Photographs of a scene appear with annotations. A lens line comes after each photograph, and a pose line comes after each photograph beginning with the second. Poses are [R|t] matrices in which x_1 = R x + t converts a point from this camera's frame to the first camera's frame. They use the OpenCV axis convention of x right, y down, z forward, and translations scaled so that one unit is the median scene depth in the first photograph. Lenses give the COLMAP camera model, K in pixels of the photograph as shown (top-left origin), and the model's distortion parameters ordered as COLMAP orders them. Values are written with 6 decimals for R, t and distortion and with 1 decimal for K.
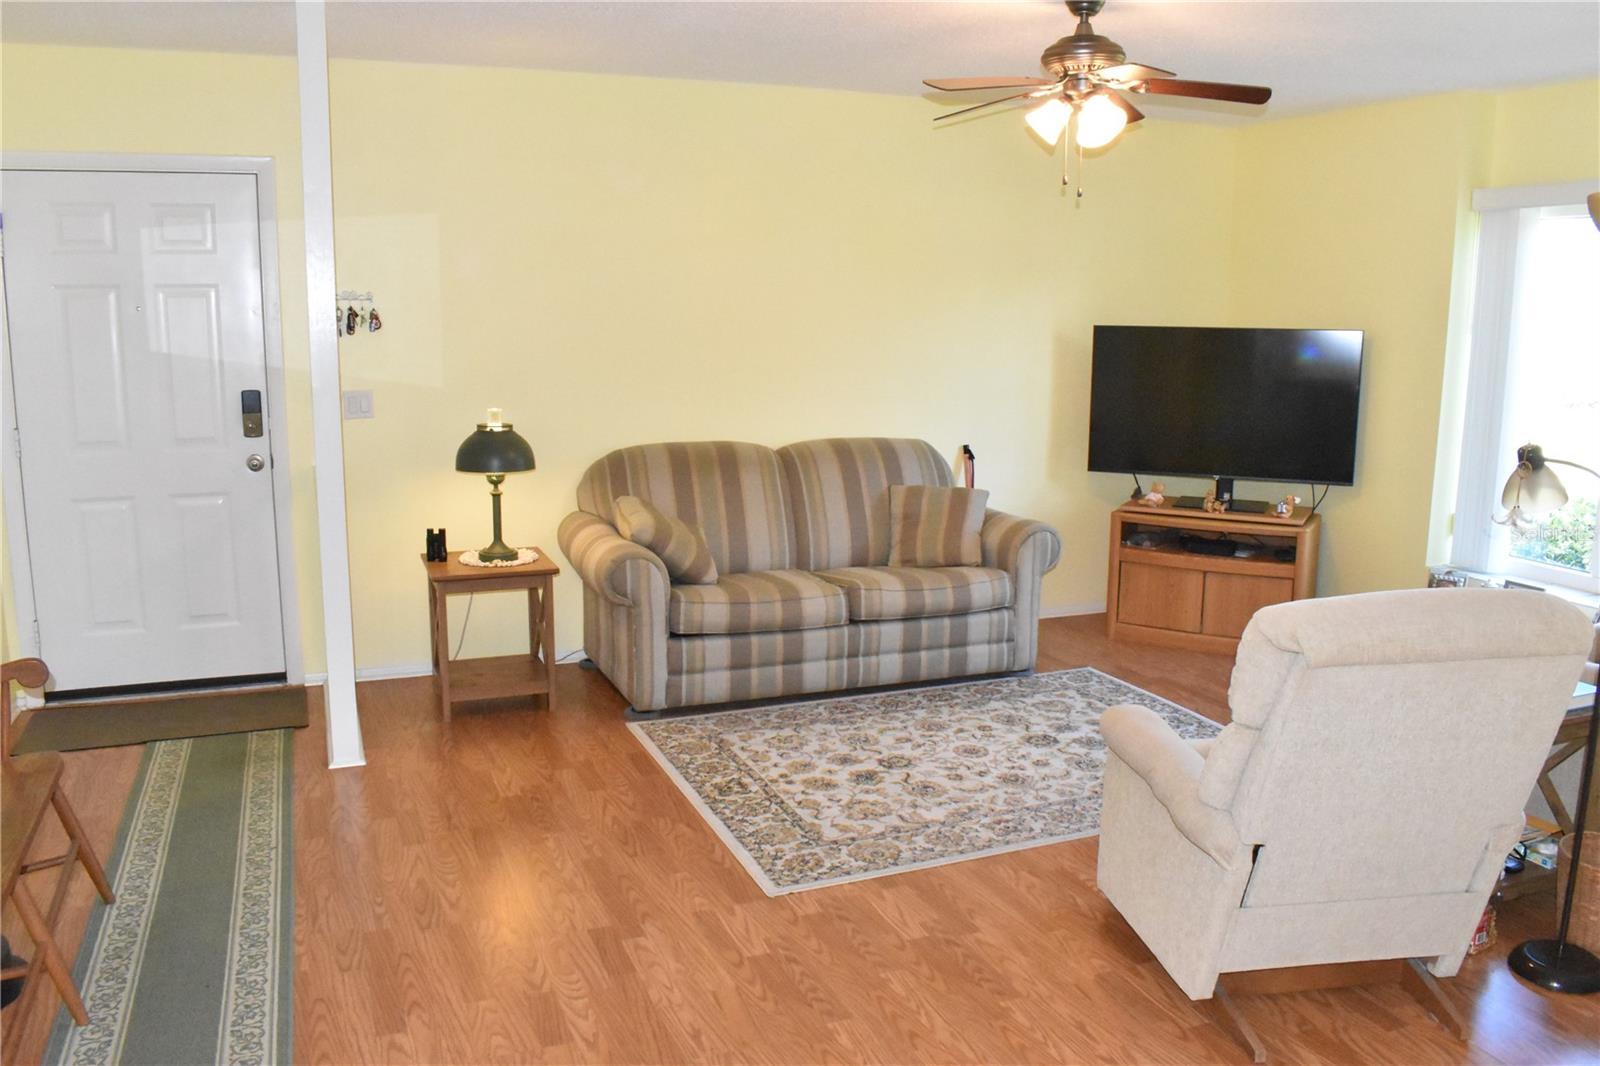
lens RADIAL K [[1248.8, 0, 800.0], [0, 1248.8, 533.0], [0, 0, 1]] dist [-0.099962, 0.019158]
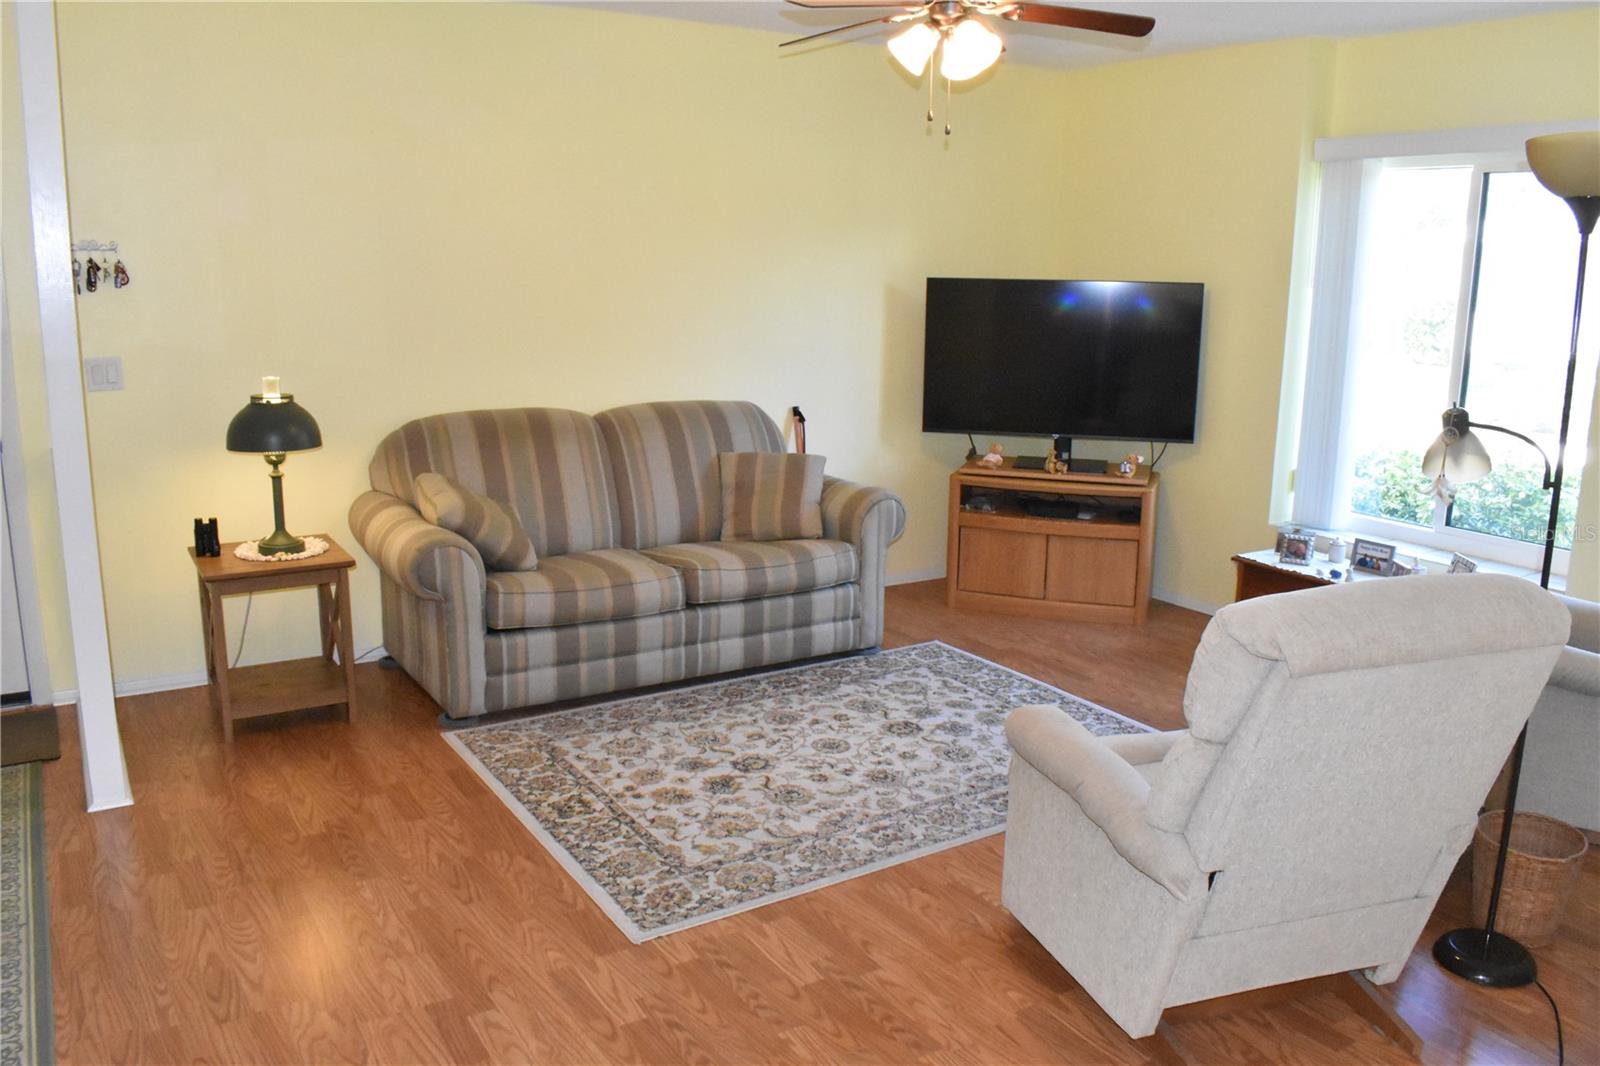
lens RADIAL K [[1248.8, 0, 800.0], [0, 1248.8, 533.0], [0, 0, 1]] dist [-0.099962, 0.019158]
pose [[0.984579, -0.031819, 0.172022, -0.035085], [0.025311, 0.998883, 0.039891, -0.016924], [-0.173099, -0.034922, 0.984285, 0.099153]]
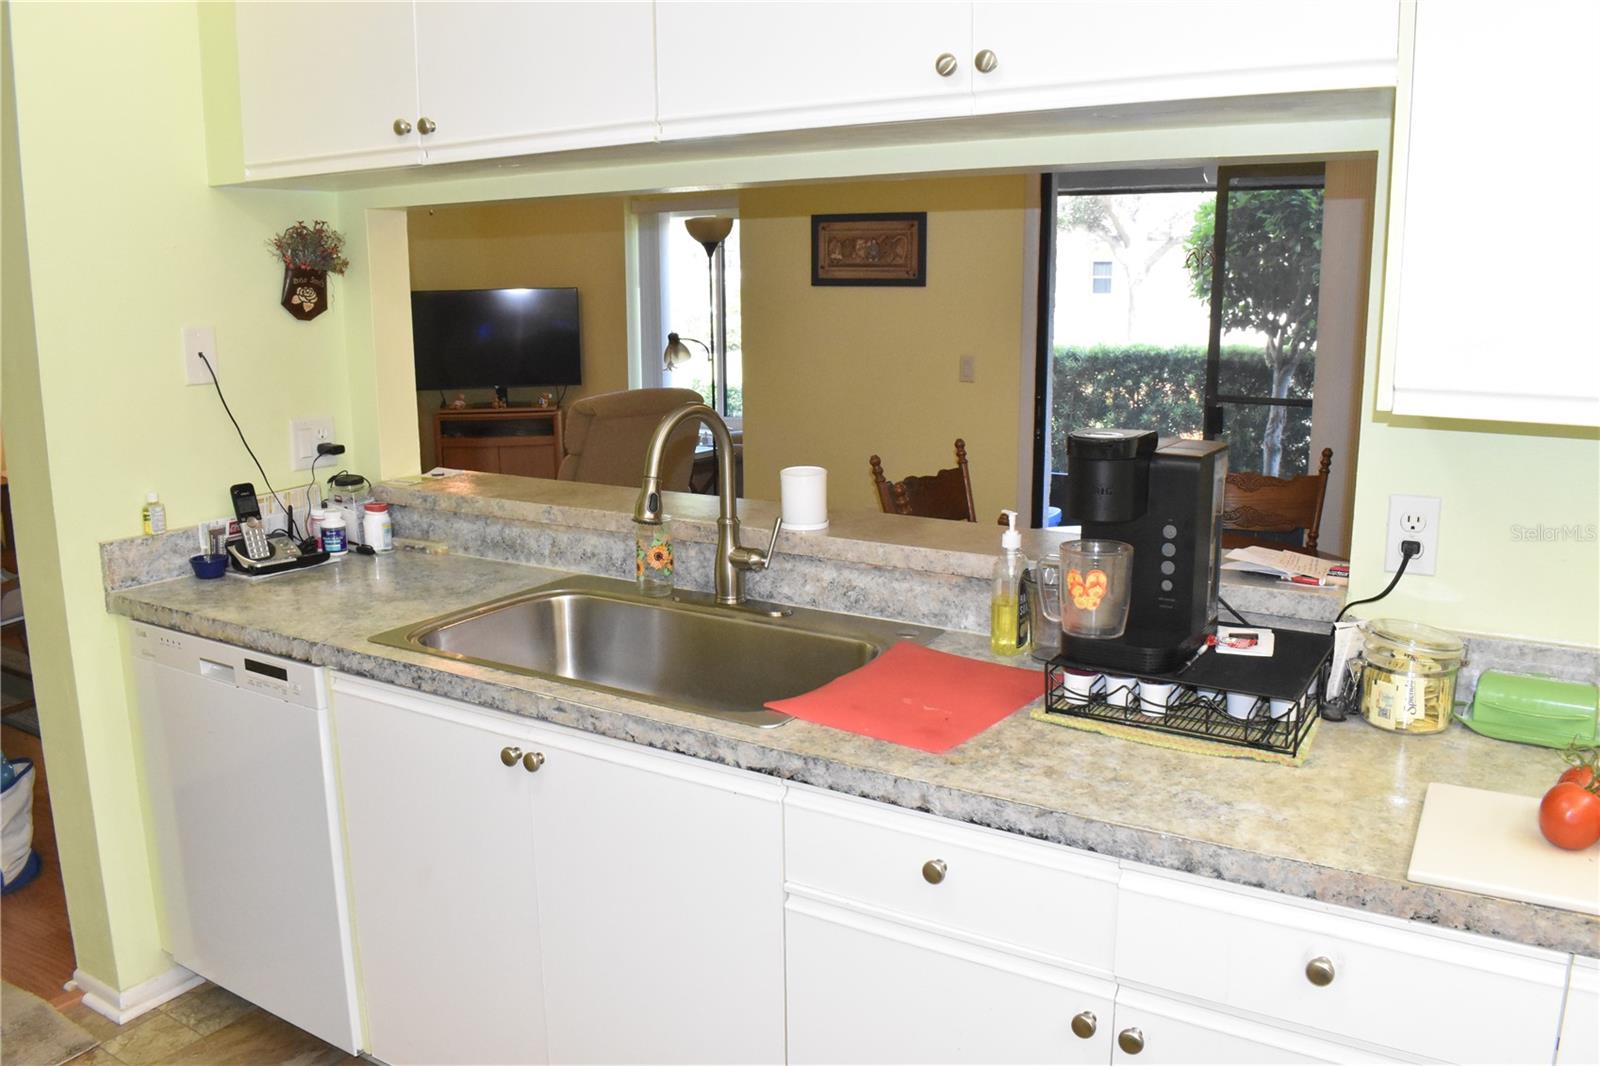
lens RADIAL K [[1248.8, 0, 800.0], [0, 1248.8, 533.0], [0, 0, 1]] dist [-0.099962, 0.019158]
pose [[0.806393, -0.127694, 0.577429, -0.343605], [0.115094, 0.991627, 0.058561, 0.111569], [-0.580072, 0.019236, 0.814338, -0.594258]]
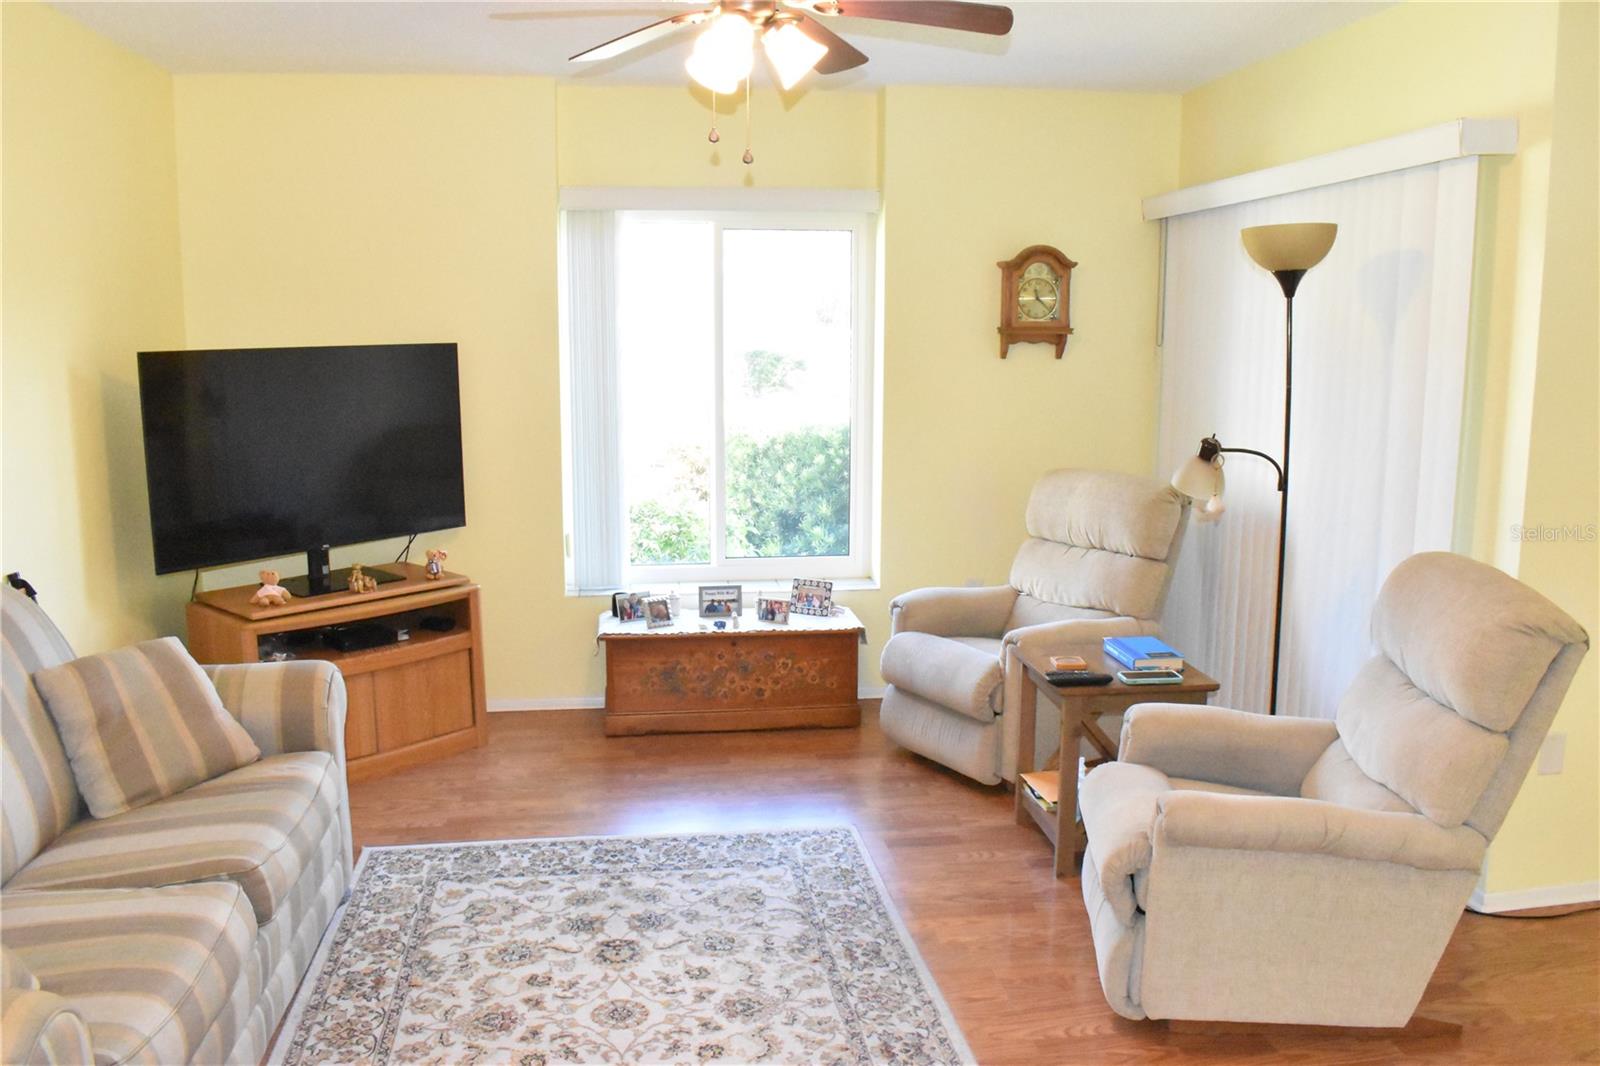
lens RADIAL K [[1248.8, 0, 800.0], [0, 1248.8, 533.0], [0, 0, 1]] dist [-0.099962, 0.019158]
pose [[0.241779, -0.167259, 0.955807, -0.378963], [0.170799, 0.976988, 0.127760, -0.124438], [-0.955181, 0.132362, 0.264783, 0.661807]]
